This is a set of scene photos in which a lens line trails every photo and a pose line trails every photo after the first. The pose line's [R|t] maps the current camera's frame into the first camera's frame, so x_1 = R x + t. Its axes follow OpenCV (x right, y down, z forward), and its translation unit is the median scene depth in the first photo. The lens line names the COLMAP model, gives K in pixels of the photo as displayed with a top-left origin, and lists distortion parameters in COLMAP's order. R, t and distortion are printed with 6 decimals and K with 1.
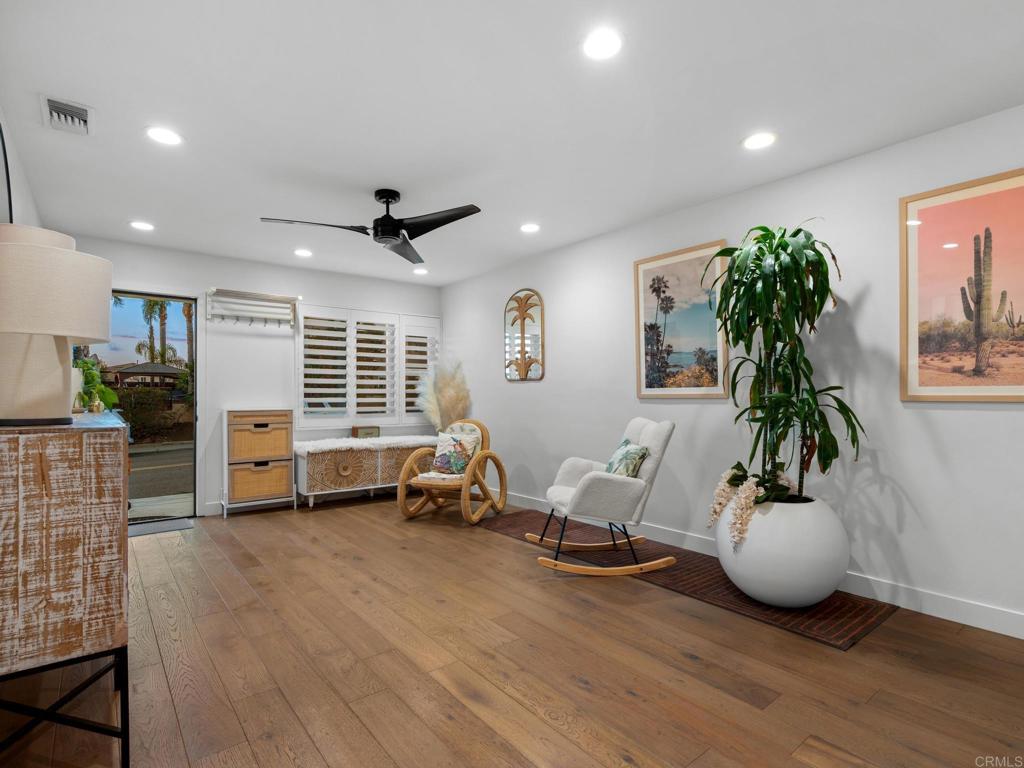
lens RADIAL K [[516.6, 0, 510.1], [0, 516.6, 394.1], [0, 0, 1]] dist [-0.005556, 0.002605]
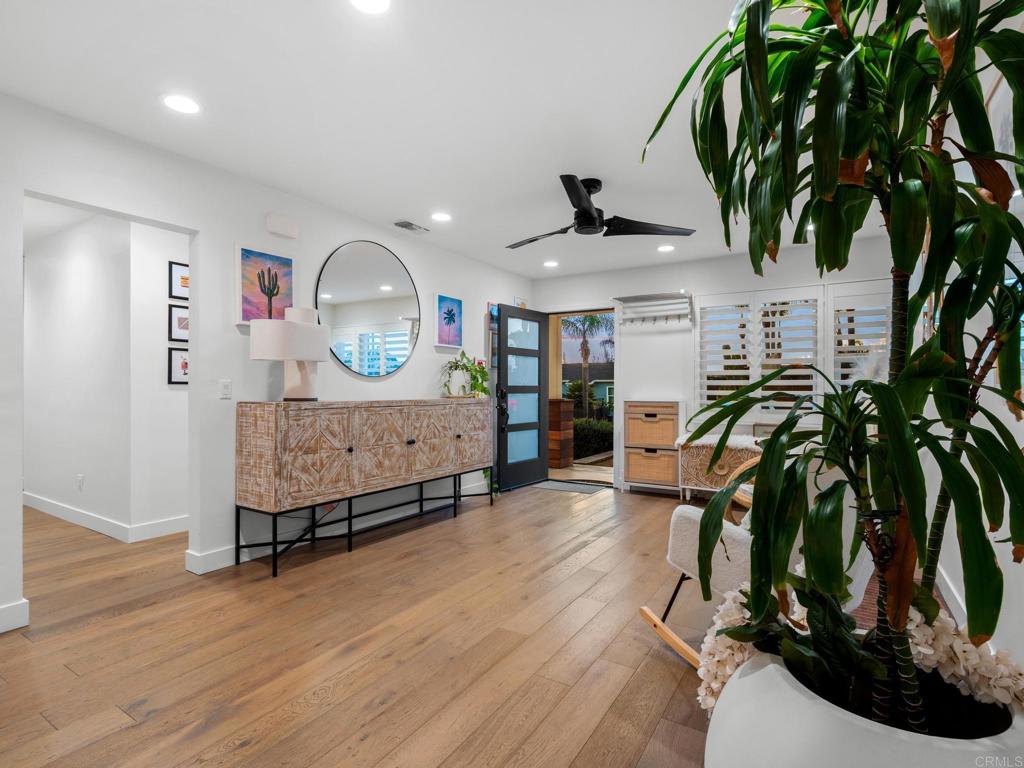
lens RADIAL K [[516.6, 0, 531.5], [0, 516.6, 384.9], [0, 0, 1]] dist [-0.005556, 0.002605]
pose [[0.348344, -0.005802, -0.937349, 0.450681], [0.001169, 0.999983, -0.005755, 0.002433], [0.937366, 0.000909, 0.348345, 0.382209]]
